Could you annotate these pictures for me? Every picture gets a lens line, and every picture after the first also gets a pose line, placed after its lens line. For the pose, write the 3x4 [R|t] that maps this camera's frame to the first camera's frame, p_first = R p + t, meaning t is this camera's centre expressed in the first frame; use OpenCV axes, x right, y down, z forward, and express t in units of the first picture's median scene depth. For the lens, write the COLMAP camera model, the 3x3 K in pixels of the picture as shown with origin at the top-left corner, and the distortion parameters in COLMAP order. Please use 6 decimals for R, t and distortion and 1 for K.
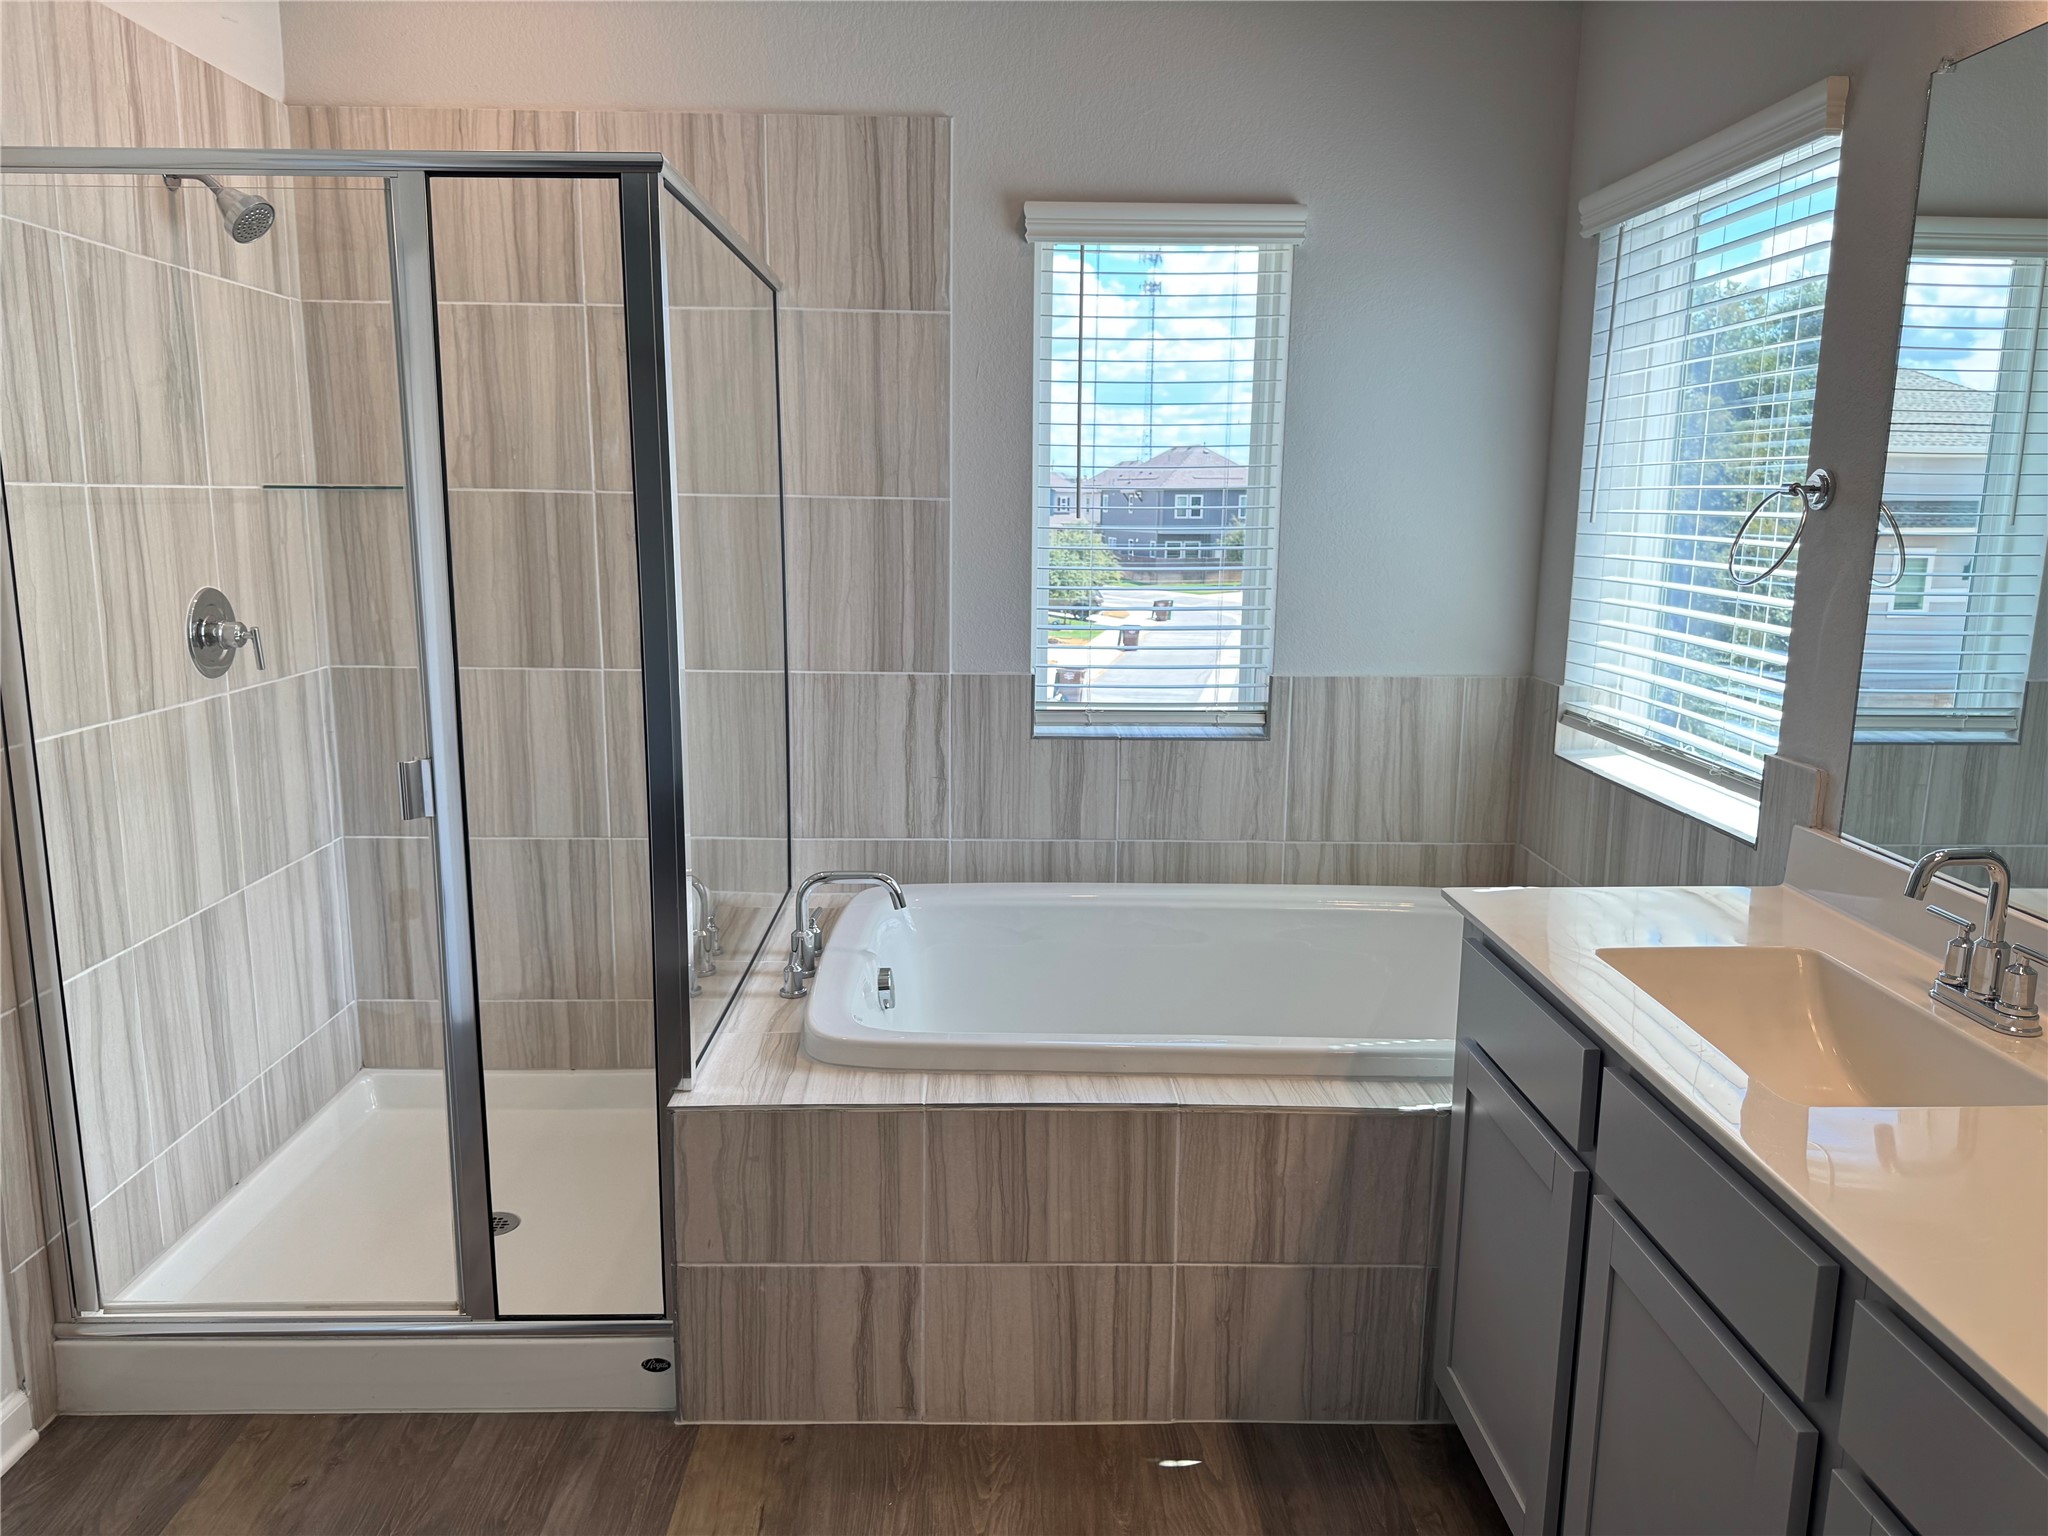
lens RADIAL K [[1447.9, 0, 1022.4], [0, 1447.9, 777.8], [0, 0, 1]] dist [0.110784, -0.113227]
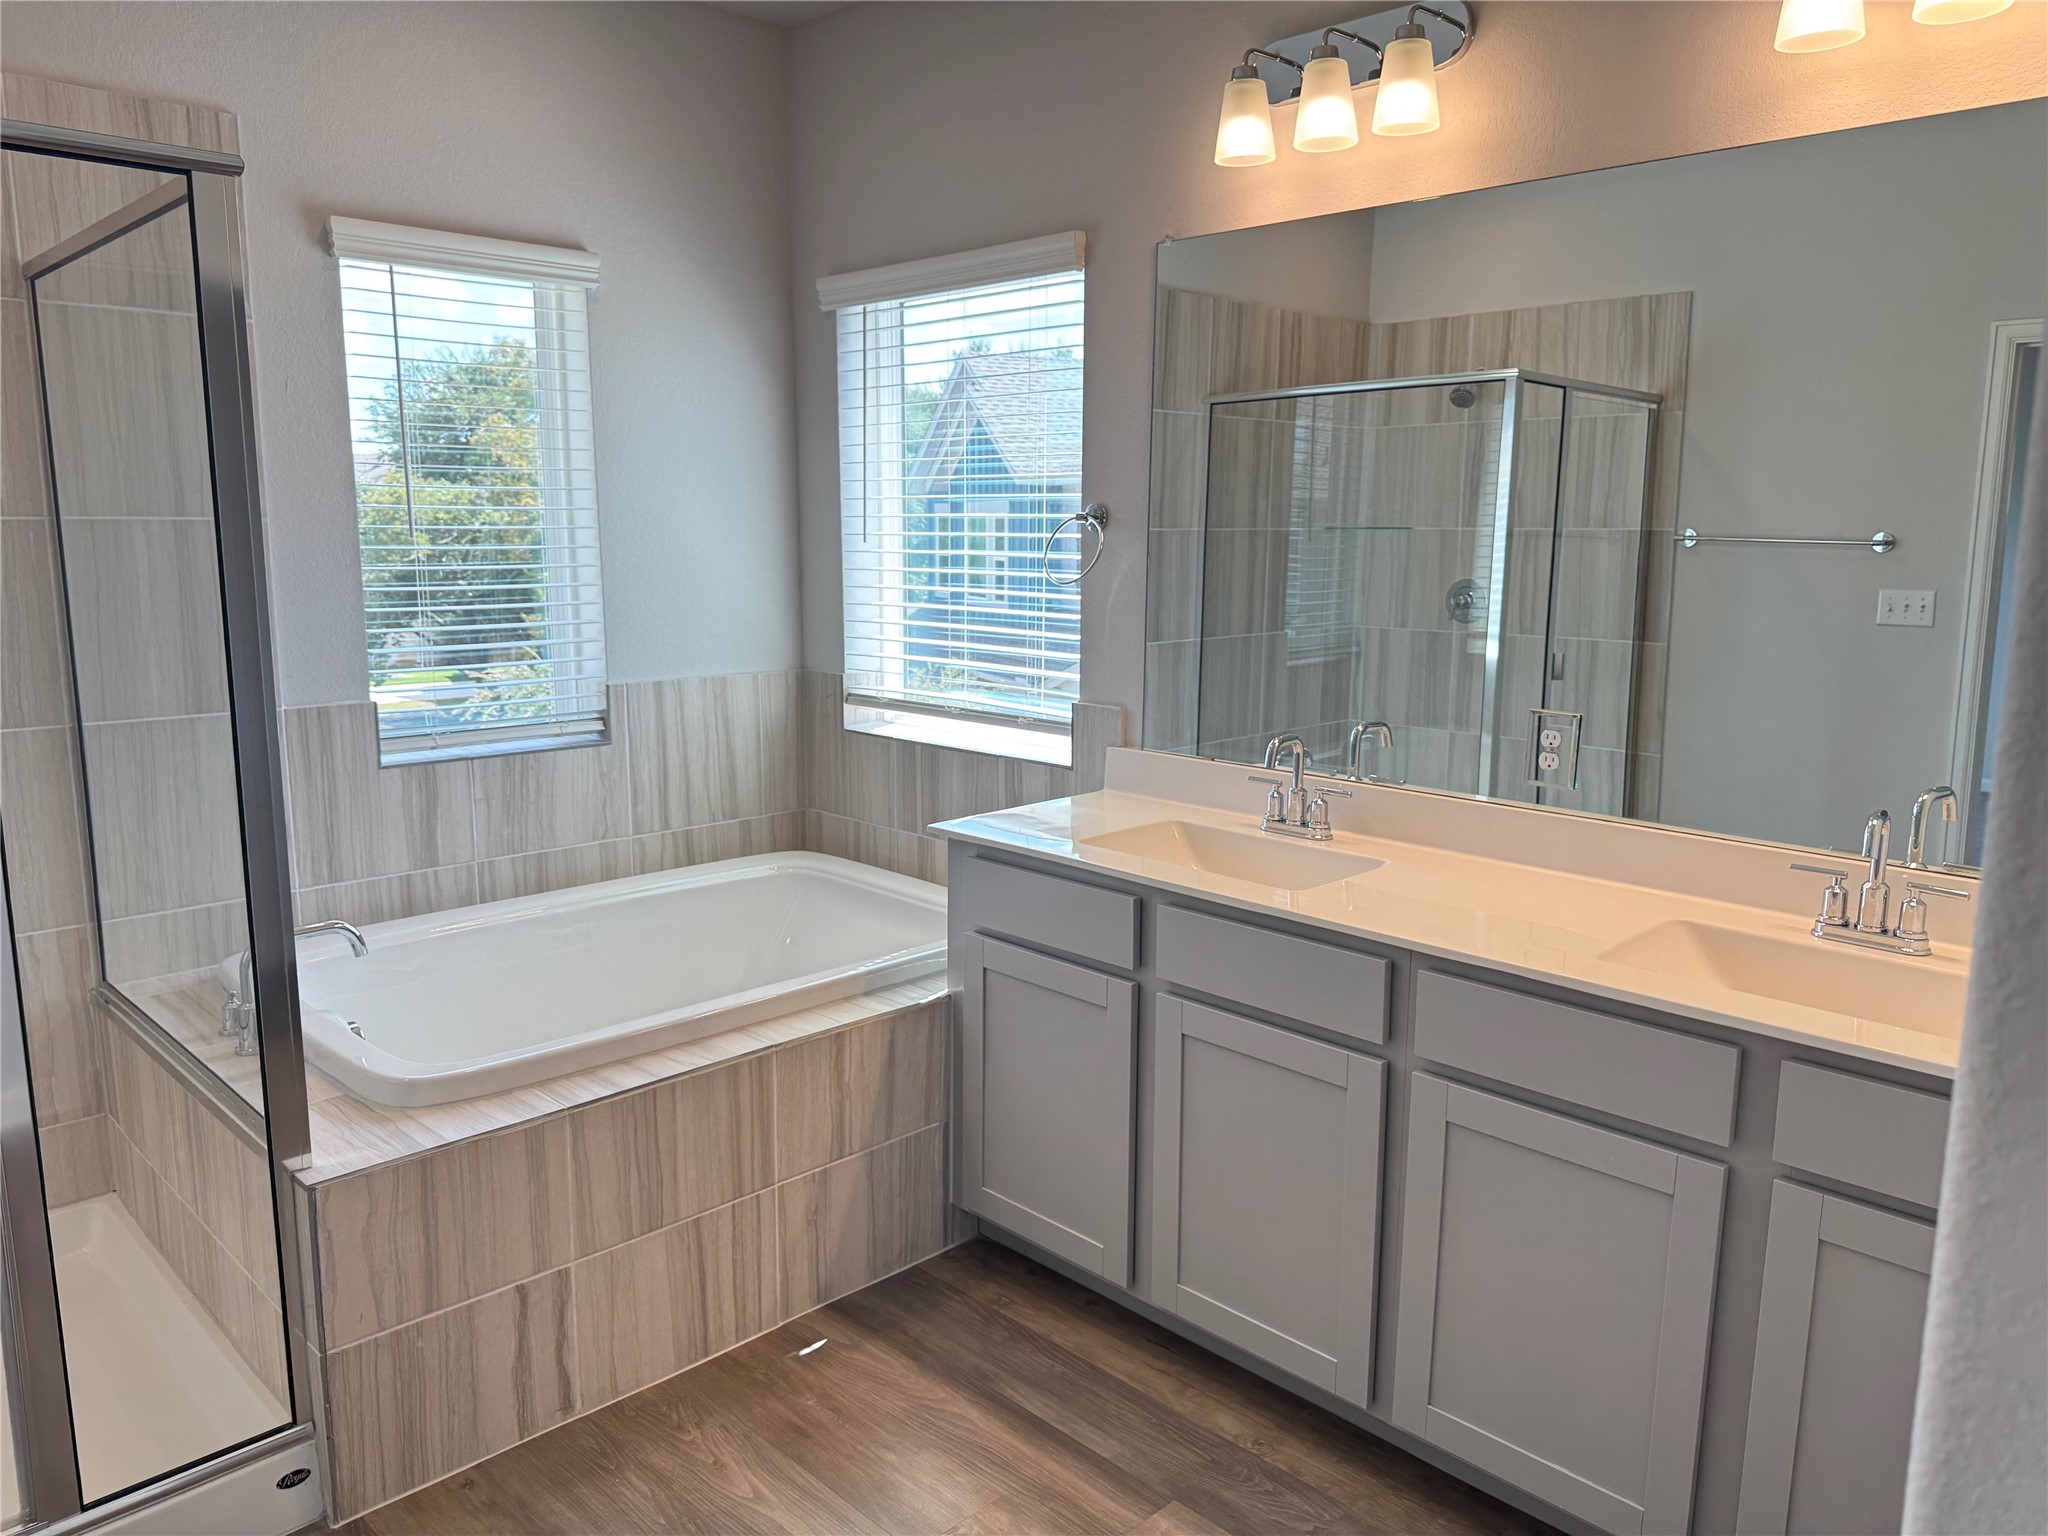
lens RADIAL K [[1447.9, 0, 1022.4], [0, 1447.9, 777.8], [0, 0, 1]] dist [0.110784, -0.113227]
pose [[0.734533, -0.125301, 0.666904, -0.474290], [0.132689, 0.990353, 0.039928, -0.006108], [-0.665474, 0.059162, 0.744073, -0.005833]]
